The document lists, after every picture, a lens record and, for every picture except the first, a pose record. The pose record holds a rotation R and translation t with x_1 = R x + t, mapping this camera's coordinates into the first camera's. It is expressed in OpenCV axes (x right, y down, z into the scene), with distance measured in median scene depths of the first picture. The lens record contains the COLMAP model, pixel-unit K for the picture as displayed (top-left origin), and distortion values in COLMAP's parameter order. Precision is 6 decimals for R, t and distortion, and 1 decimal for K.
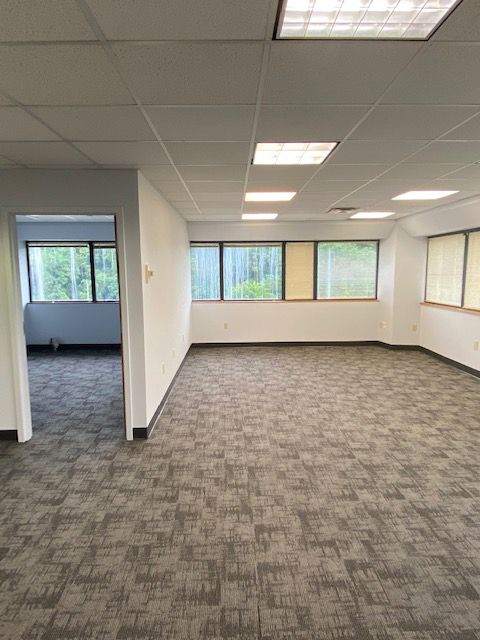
lens RADIAL K [[410.5, 0, 244.1], [0, 410.5, 319.9], [0, 0, 1]] dist [0.076775, -0.000548]
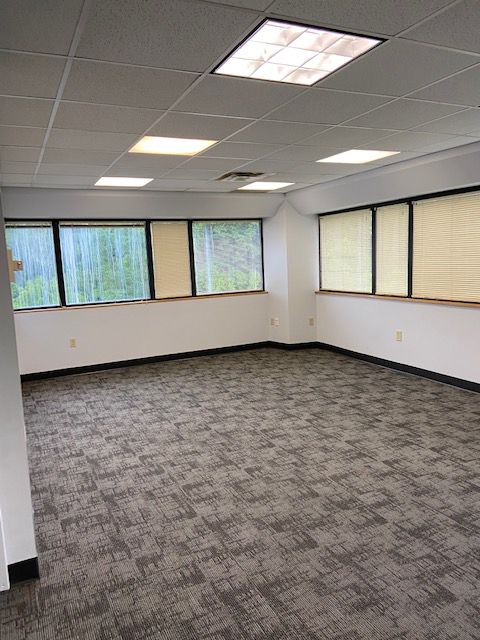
lens RADIAL K [[478.1, 0, 241.8], [0, 478.1, 315.9], [0, 0, 1]] dist [0.151746, -0.183238]
pose [[0.914408, -0.084479, 0.395880, -0.155046], [0.087634, 0.996101, 0.010143, -0.021660], [-0.395193, 0.025418, 0.918246, 0.221168]]
